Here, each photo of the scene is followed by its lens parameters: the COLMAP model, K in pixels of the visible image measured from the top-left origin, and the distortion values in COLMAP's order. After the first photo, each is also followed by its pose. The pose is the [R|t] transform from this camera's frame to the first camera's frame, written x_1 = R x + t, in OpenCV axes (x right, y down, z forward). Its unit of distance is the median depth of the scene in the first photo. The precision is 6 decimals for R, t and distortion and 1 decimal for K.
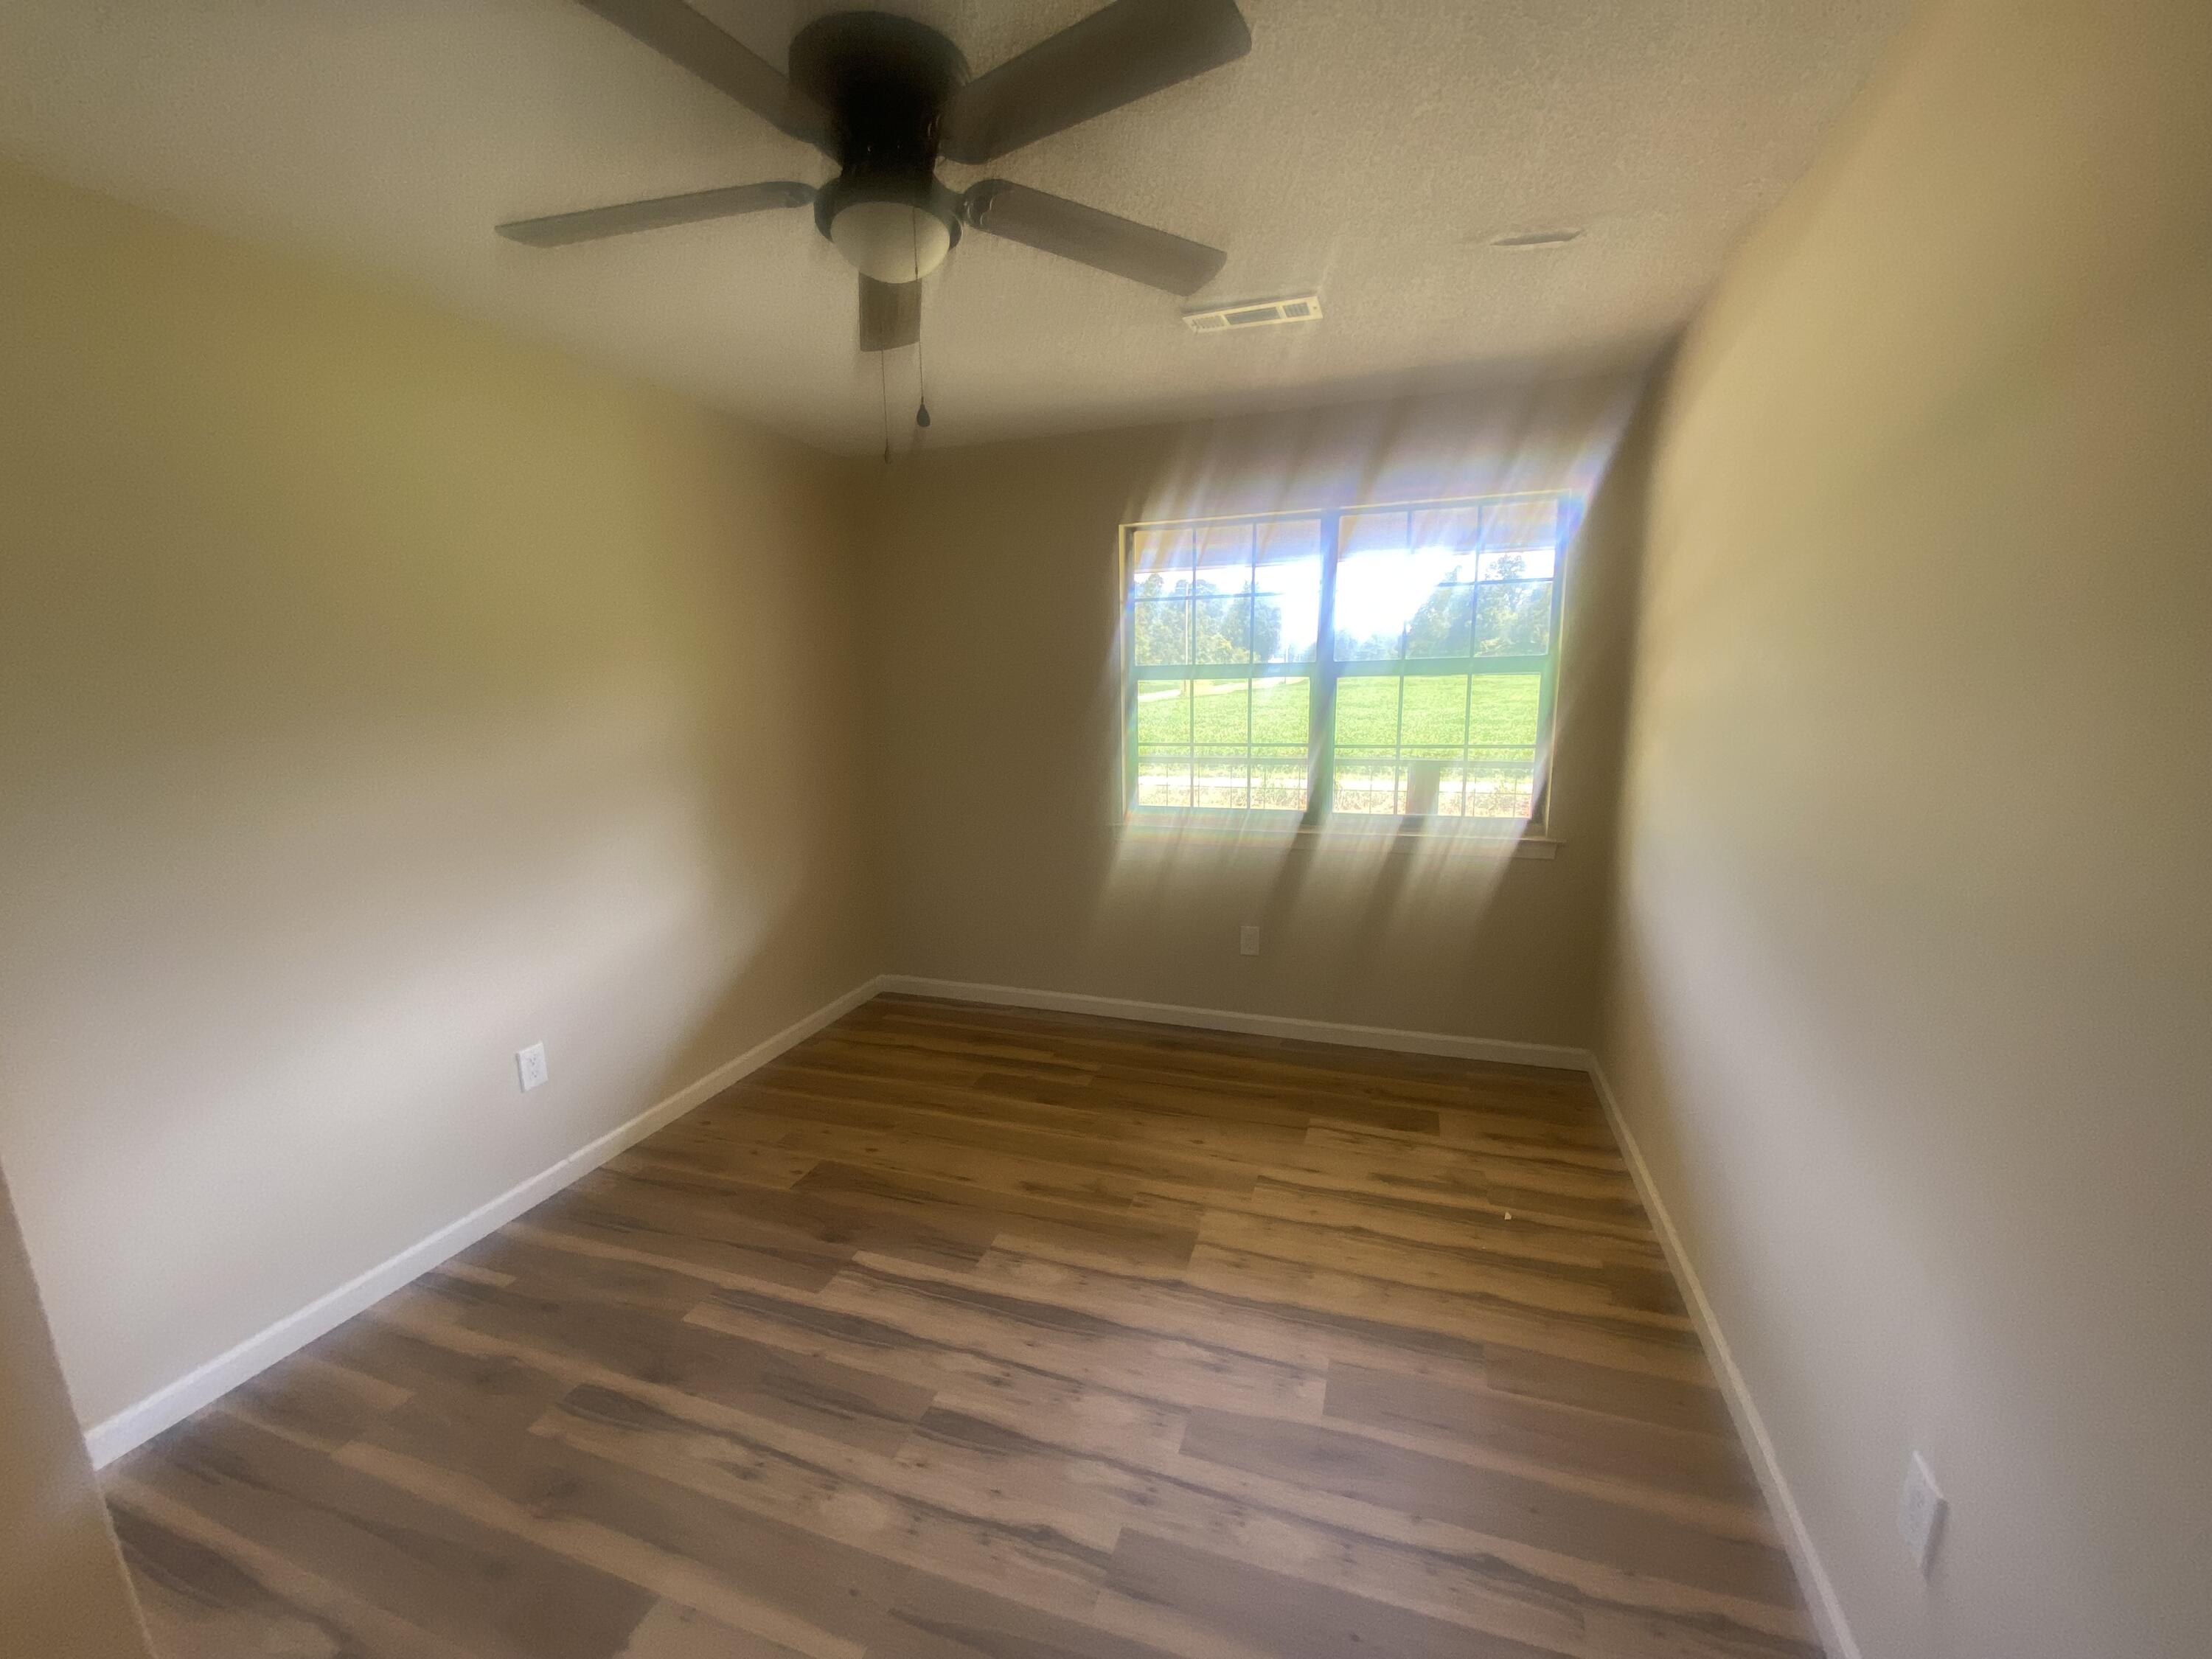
lens RADIAL K [[942.7, 0, 1106.0], [0, 942.7, 829.5], [0, 0, 1]] dist [0.000282, -0.000009]
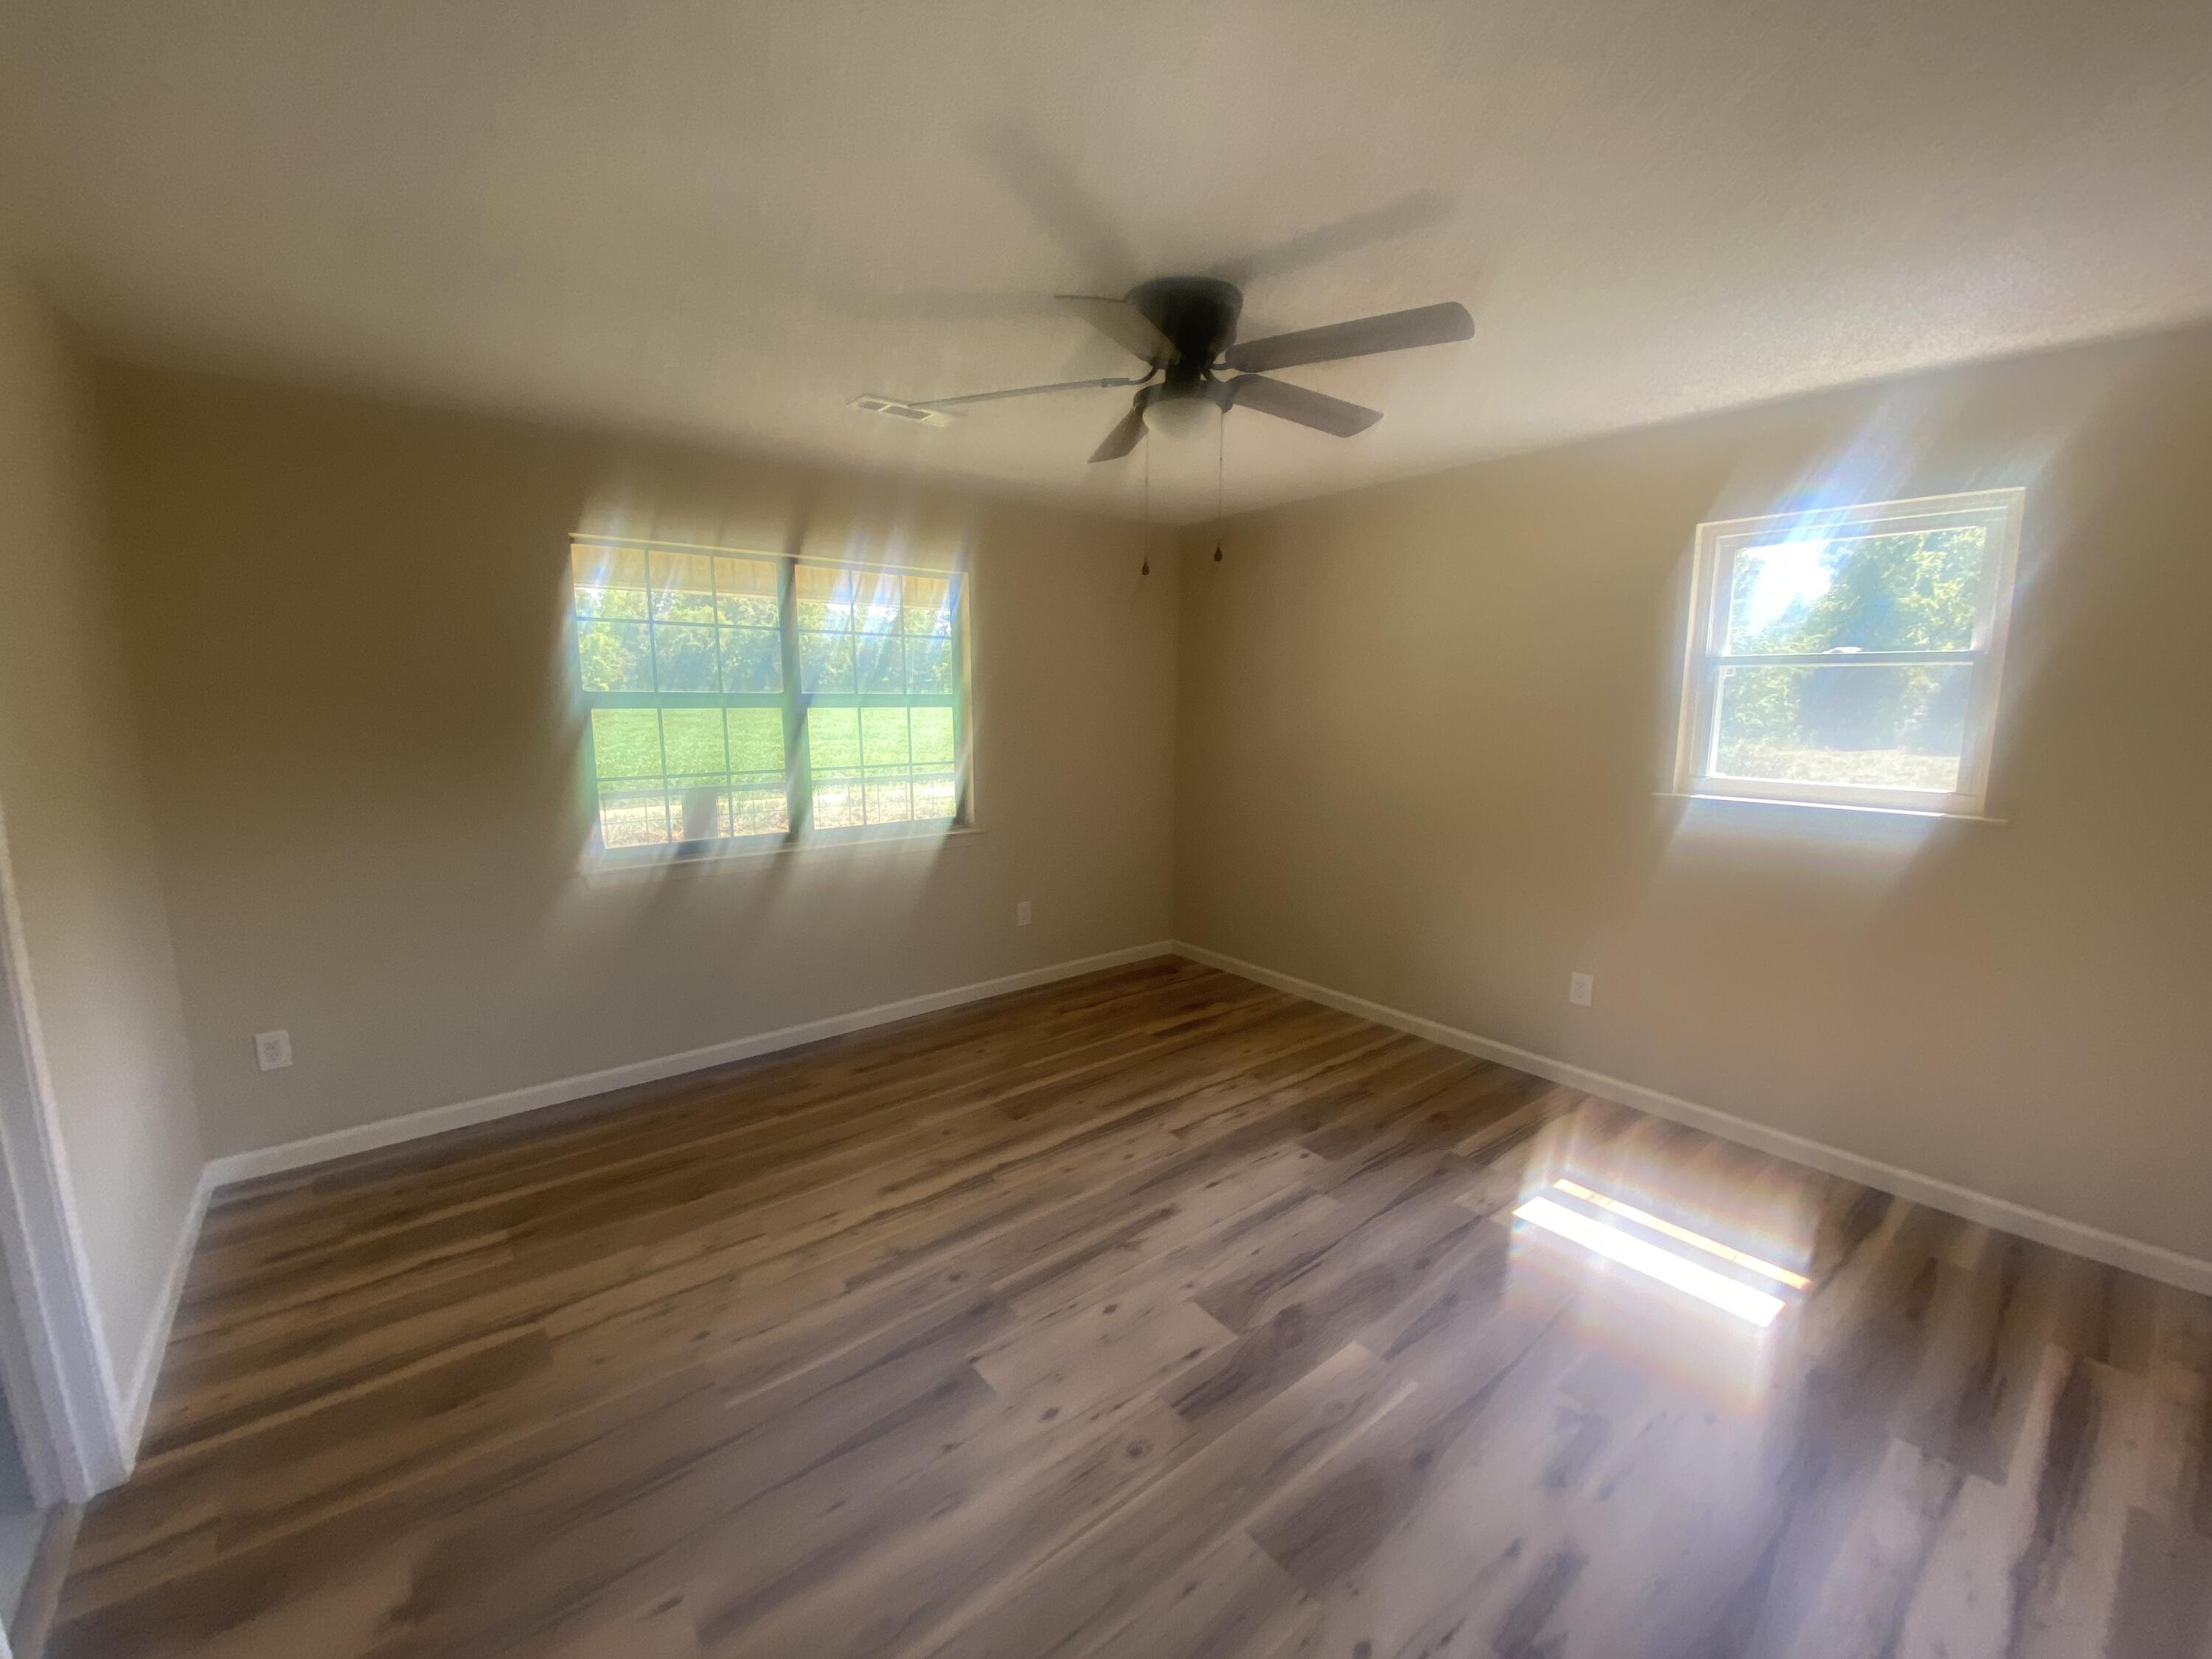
lens RADIAL K [[885.6, 0, 1106.0], [0, 885.6, 829.5], [0, 0, 1]] dist [0.000769, -0.000028]
pose [[0.501769, -0.103033, 0.858844, -0.475716], [0.128767, 0.990715, 0.043623, -0.019225], [-0.855364, 0.088702, 0.510377, 0.174969]]
